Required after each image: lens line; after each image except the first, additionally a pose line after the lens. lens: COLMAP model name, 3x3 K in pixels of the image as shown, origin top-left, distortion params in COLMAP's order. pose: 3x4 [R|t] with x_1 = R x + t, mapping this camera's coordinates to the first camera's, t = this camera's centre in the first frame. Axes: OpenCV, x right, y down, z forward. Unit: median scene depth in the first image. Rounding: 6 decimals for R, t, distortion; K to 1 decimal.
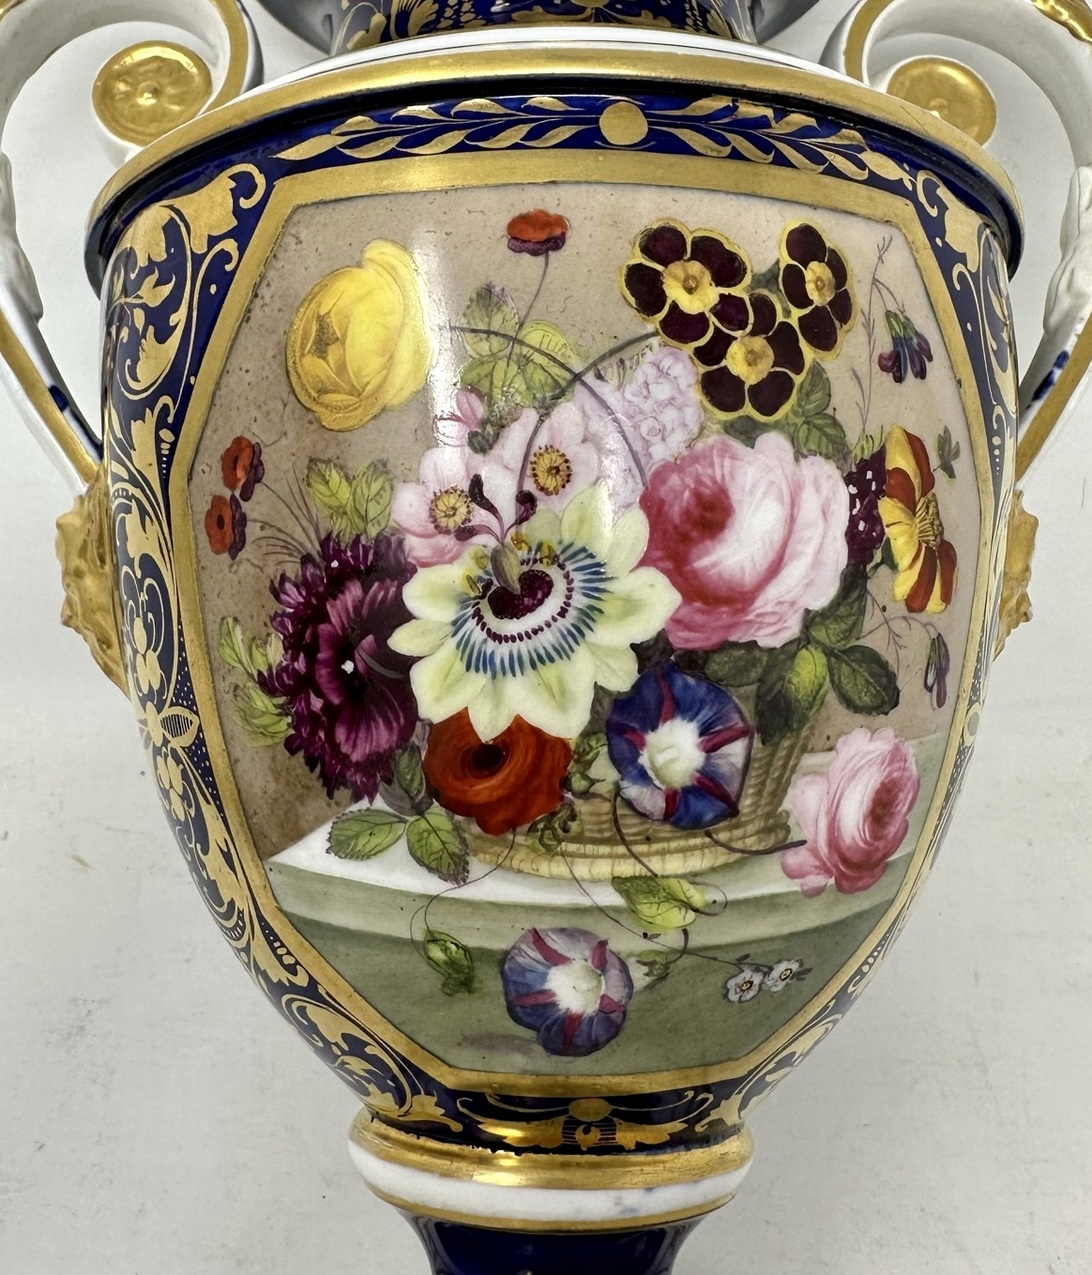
lens RADIAL K [[1164.7, 0, 546.0], [0, 1164.7, 637.5], [0, 0, 1]] dist [-0.008530, -0.007265]
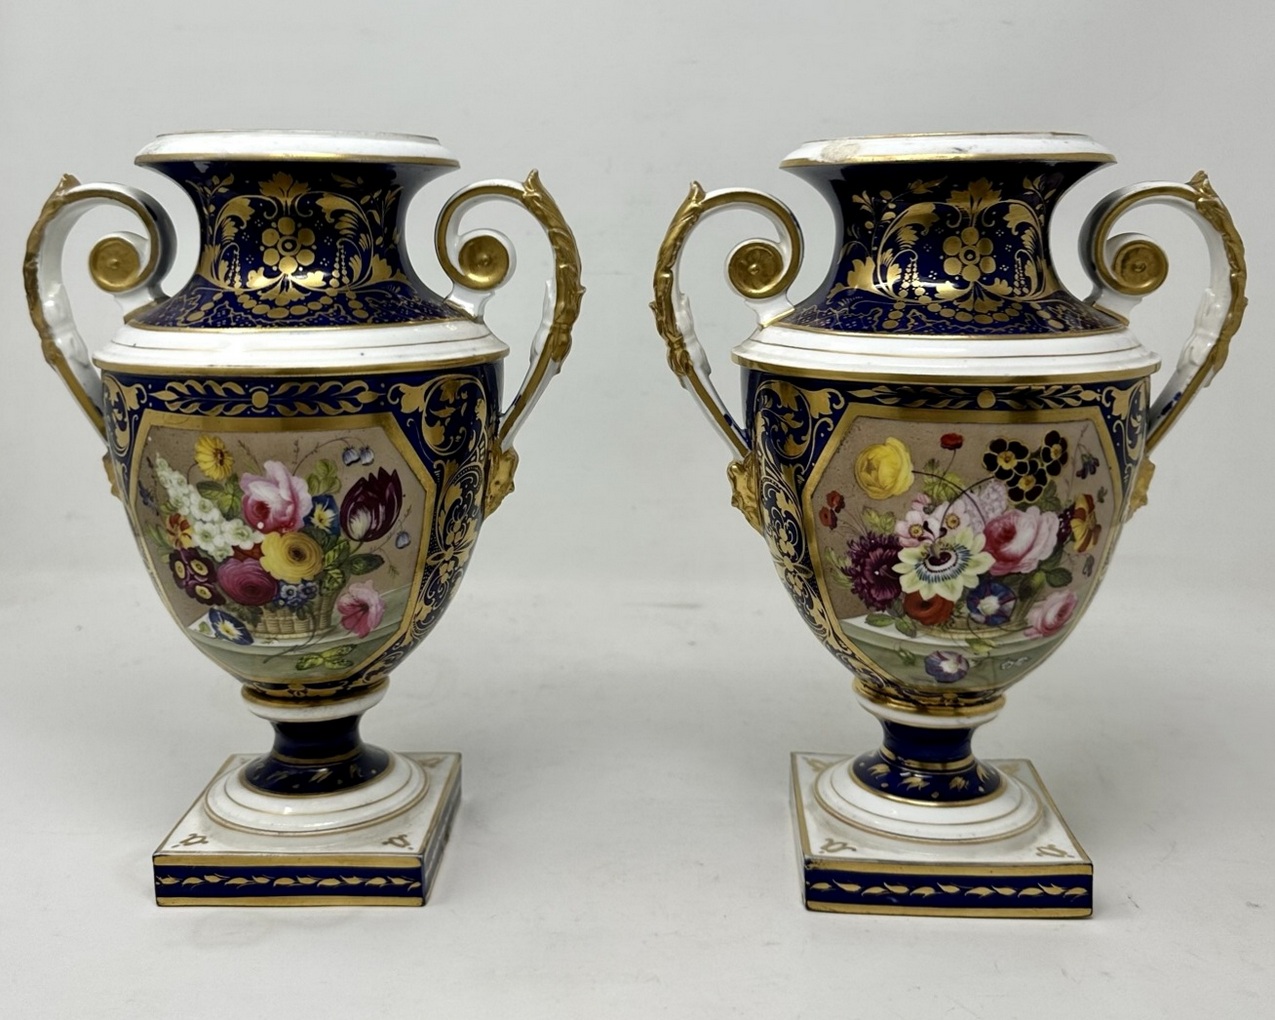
lens RADIAL K [[1157.3, 0, 637.5], [0, 1157.3, 510.0], [0, 0, 1]] dist [0.105636, -0.000126]
pose [[0.991988, 0.000125, -0.126333, -0.408324], [0.052629, 0.908685, 0.414151, -1.412729], [0.114849, -0.417482, 0.901398, -1.722980]]
